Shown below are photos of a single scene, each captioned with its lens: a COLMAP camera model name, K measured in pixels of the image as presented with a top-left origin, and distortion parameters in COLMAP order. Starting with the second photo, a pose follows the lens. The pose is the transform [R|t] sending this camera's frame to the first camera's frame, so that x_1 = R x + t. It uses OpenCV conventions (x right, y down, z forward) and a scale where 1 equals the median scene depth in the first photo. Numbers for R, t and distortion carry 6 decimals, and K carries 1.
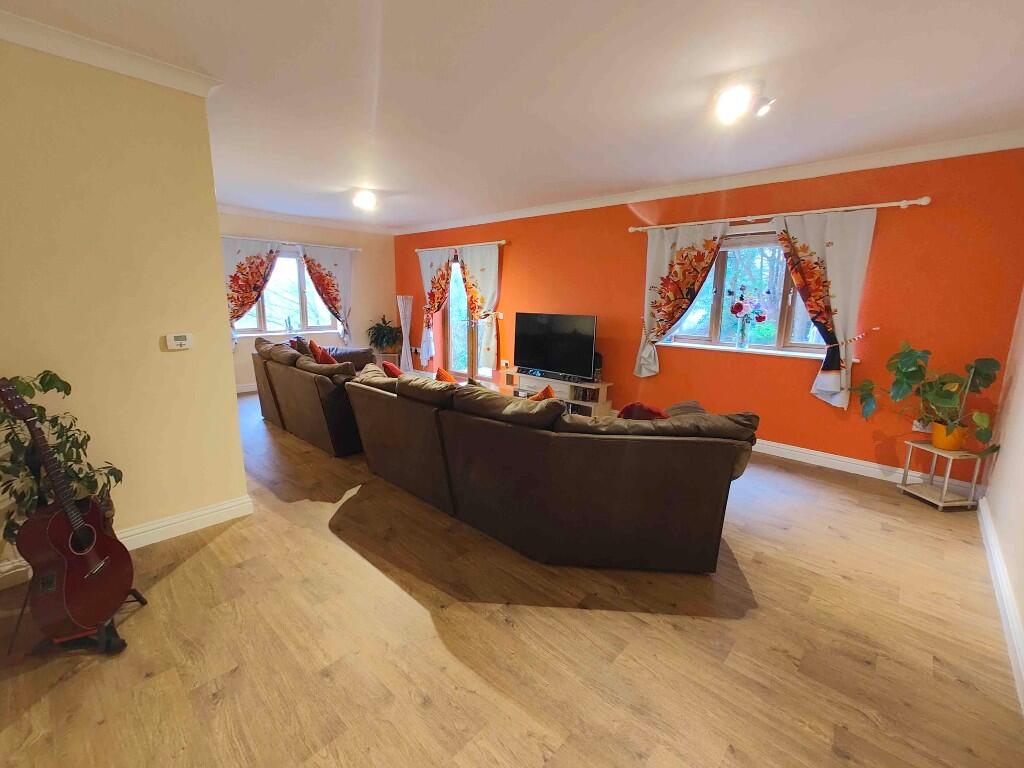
lens RADIAL K [[446.2, 0, 517.1], [0, 446.2, 377.4], [0, 0, 1]] dist [0.016691, 0.000301]
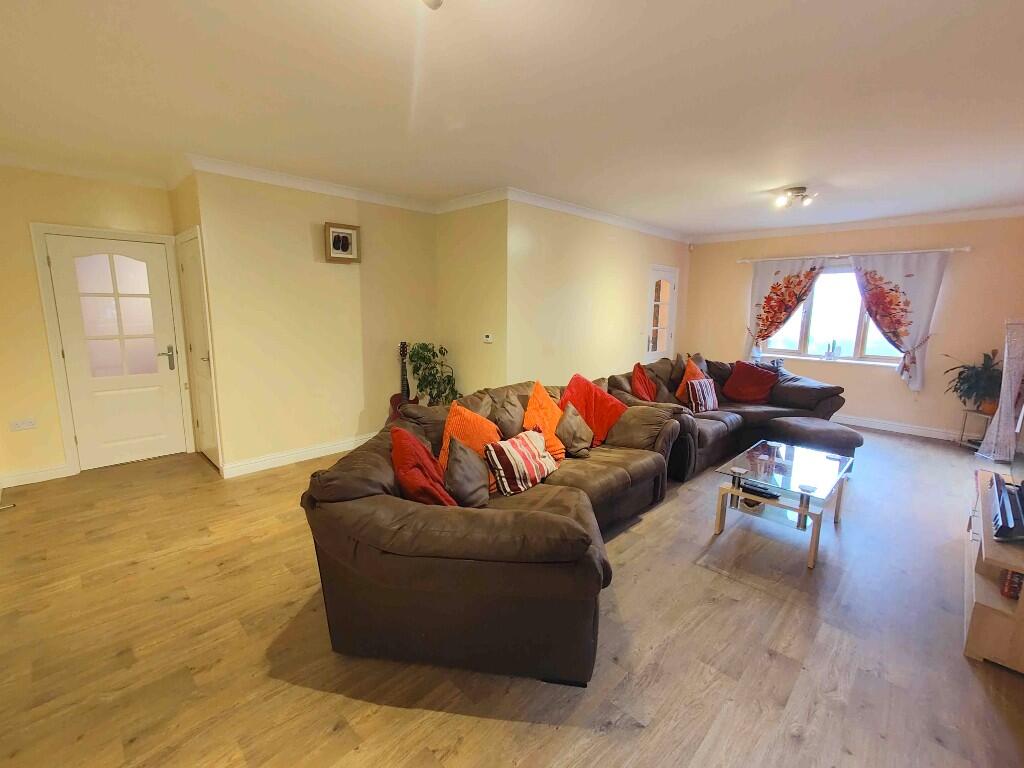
lens RADIAL K [[446.2, 0, 517.1], [0, 446.2, 377.4], [0, 0, 1]] dist [0.016691, 0.000301]
pose [[-0.030180, 0.150691, -0.988120, 1.280991], [-0.193025, 0.969083, 0.153683, -0.266895], [0.980730, 0.195370, -0.000160, 1.347127]]
